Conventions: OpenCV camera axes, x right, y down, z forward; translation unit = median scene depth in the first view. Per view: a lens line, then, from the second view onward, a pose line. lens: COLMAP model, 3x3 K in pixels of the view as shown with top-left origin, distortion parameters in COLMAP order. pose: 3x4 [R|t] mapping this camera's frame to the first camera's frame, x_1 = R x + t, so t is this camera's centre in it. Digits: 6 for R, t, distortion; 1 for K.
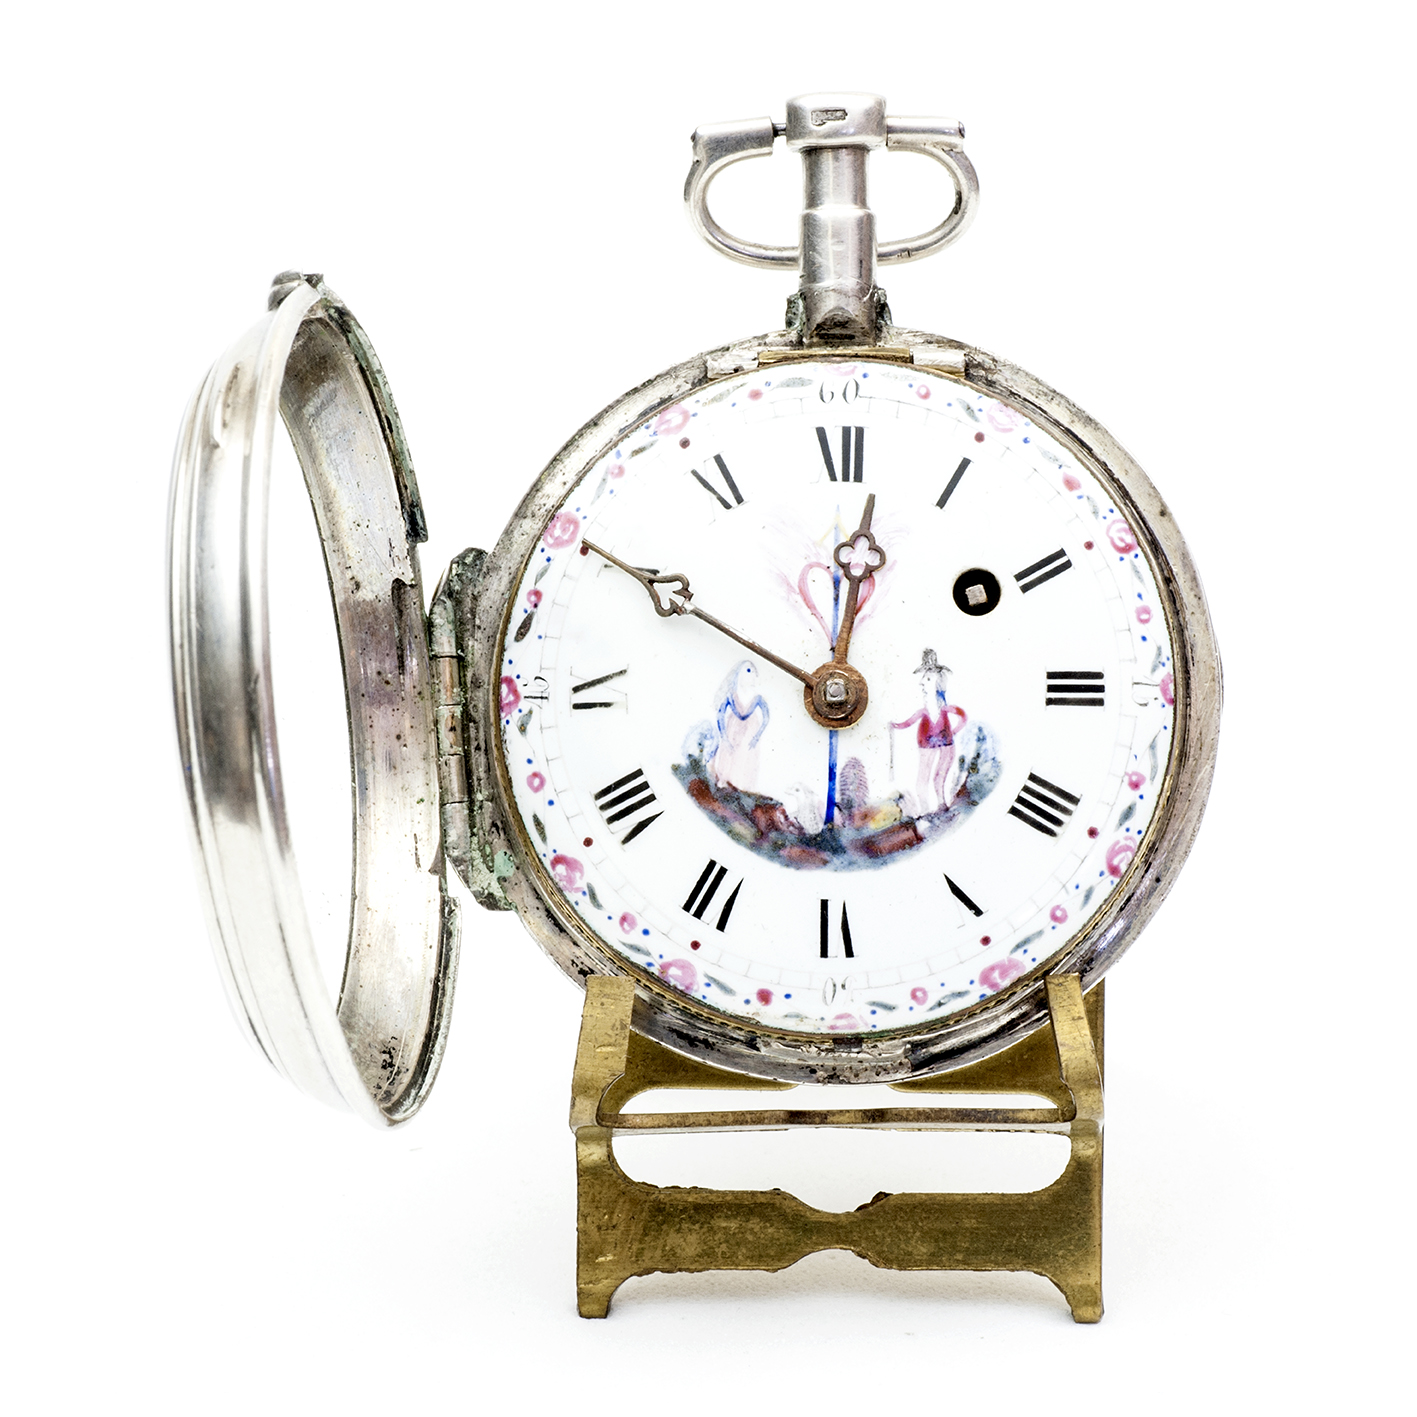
lens RADIAL K [[6652.3, 0, 708.5], [0, 6652.3, 708.5], [0, 0, 1]] dist [0.213781, -5.812891]
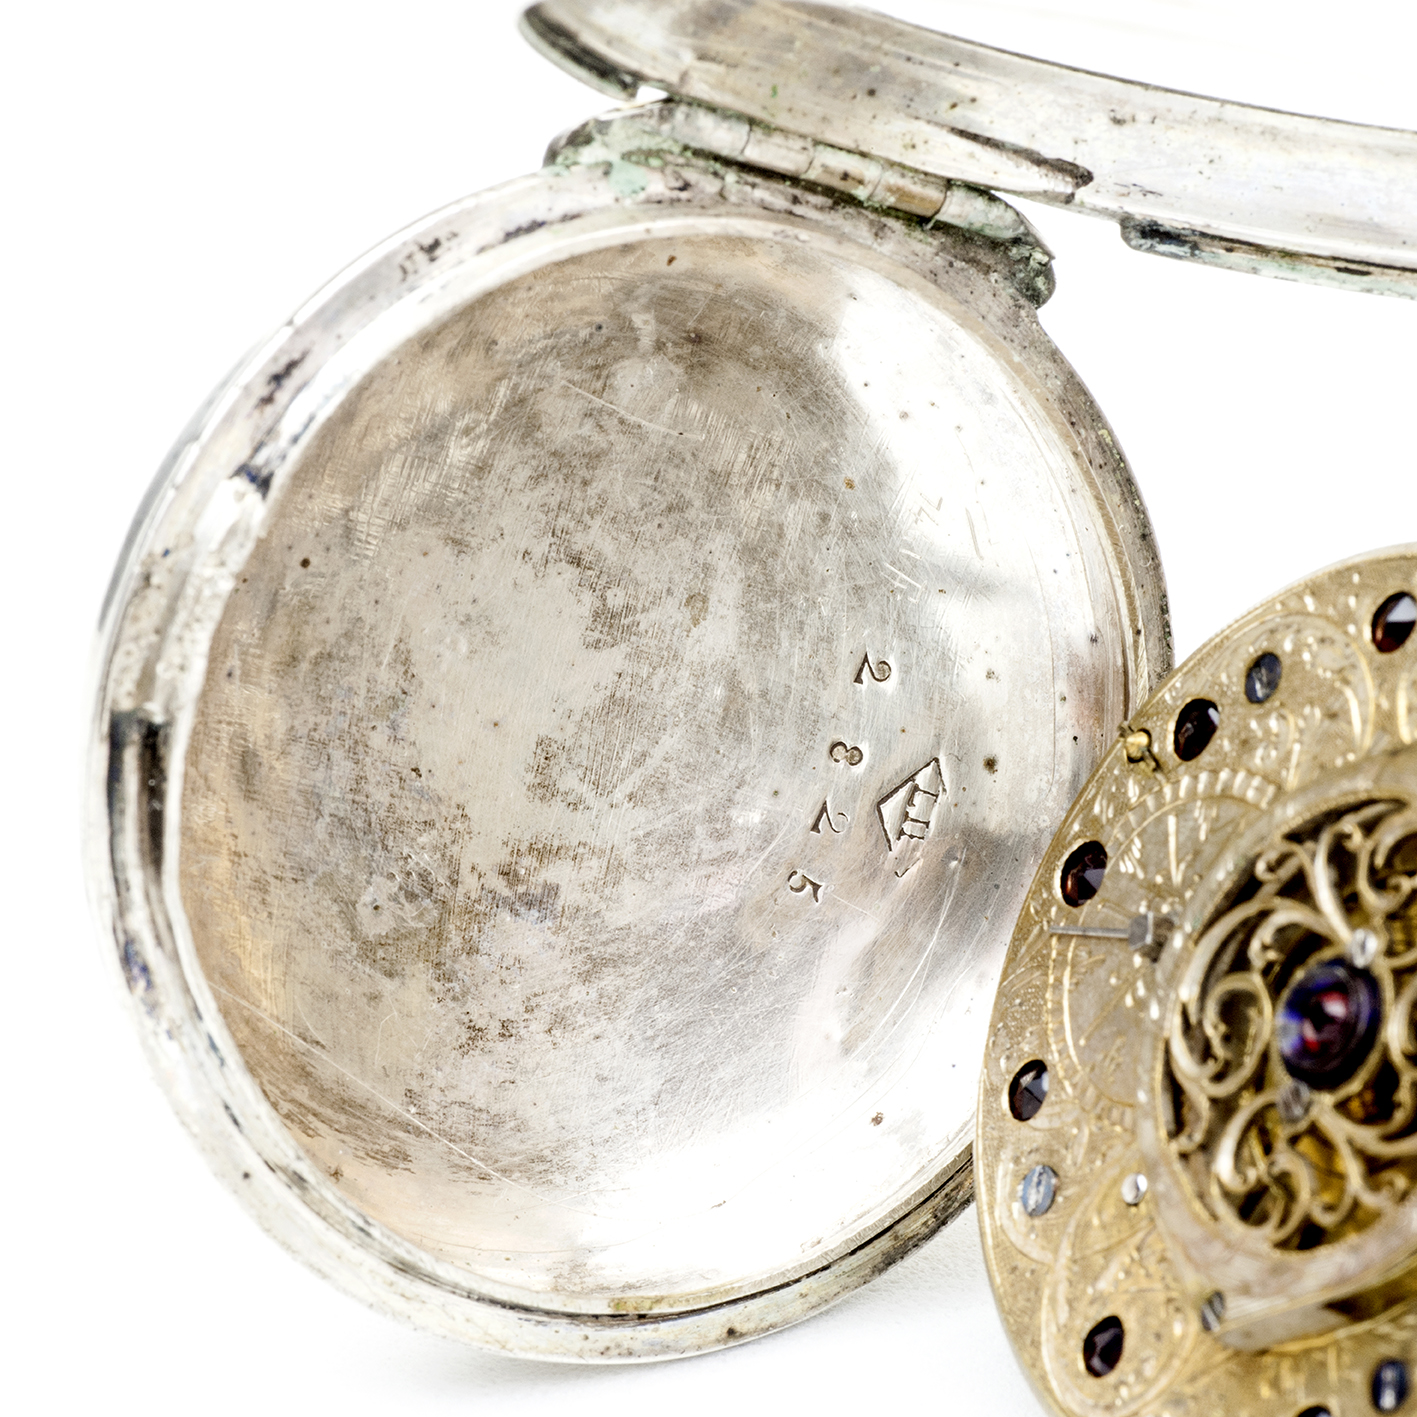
lens RADIAL K [[6652.3, 0, 708.5], [0, 6652.3, 708.5], [0, 0, 1]] dist [0.213781, -5.812891]
pose [[-0.356135, 0.933107, 0.049780, -0.018842], [-0.853517, -0.303149, -0.423802, 0.265204], [-0.380362, -0.193419, 0.904386, 0.441226]]
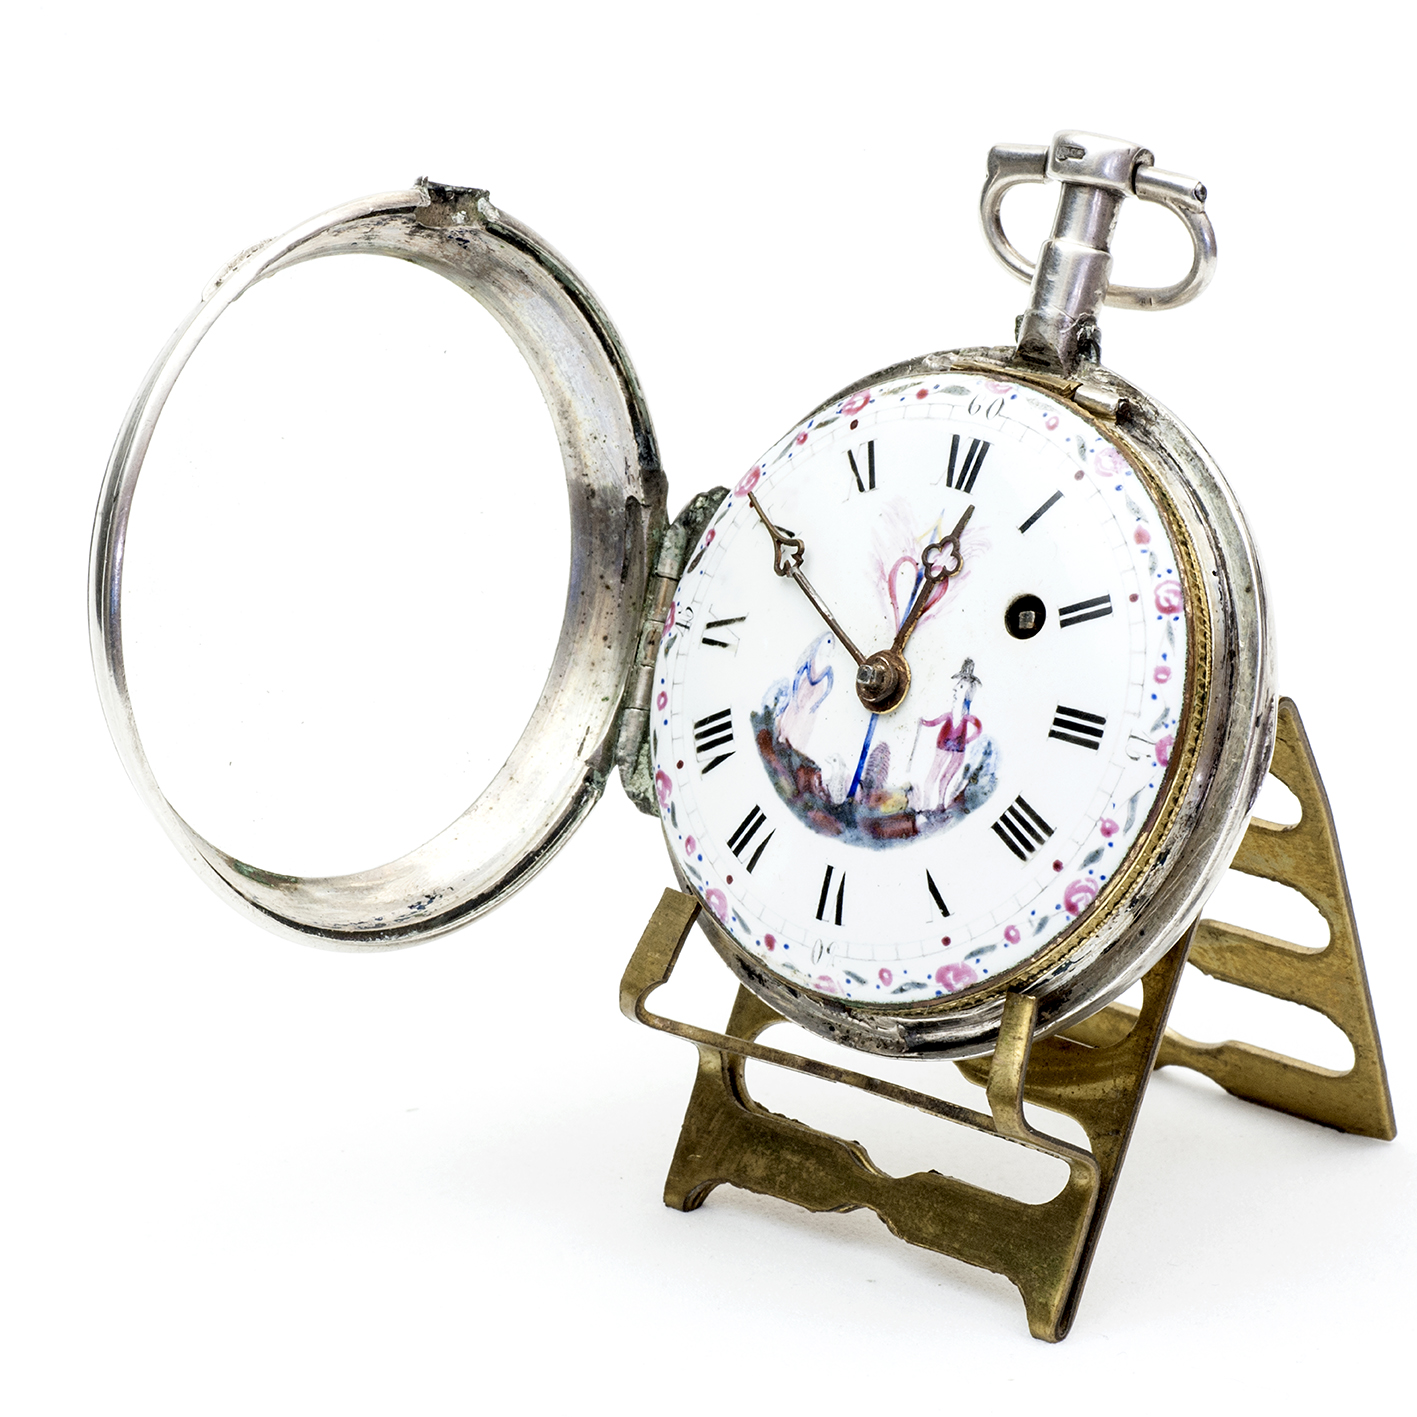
lens RADIAL K [[6652.3, 0, 708.5], [0, 6652.3, 708.5], [0, 0, 1]] dist [0.213781, -5.812891]
pose [[0.790462, 0.224220, -0.569996, 0.599012], [-0.230320, 0.971099, 0.062597, -0.057410], [0.567559, 0.081801, 0.819259, 0.117780]]
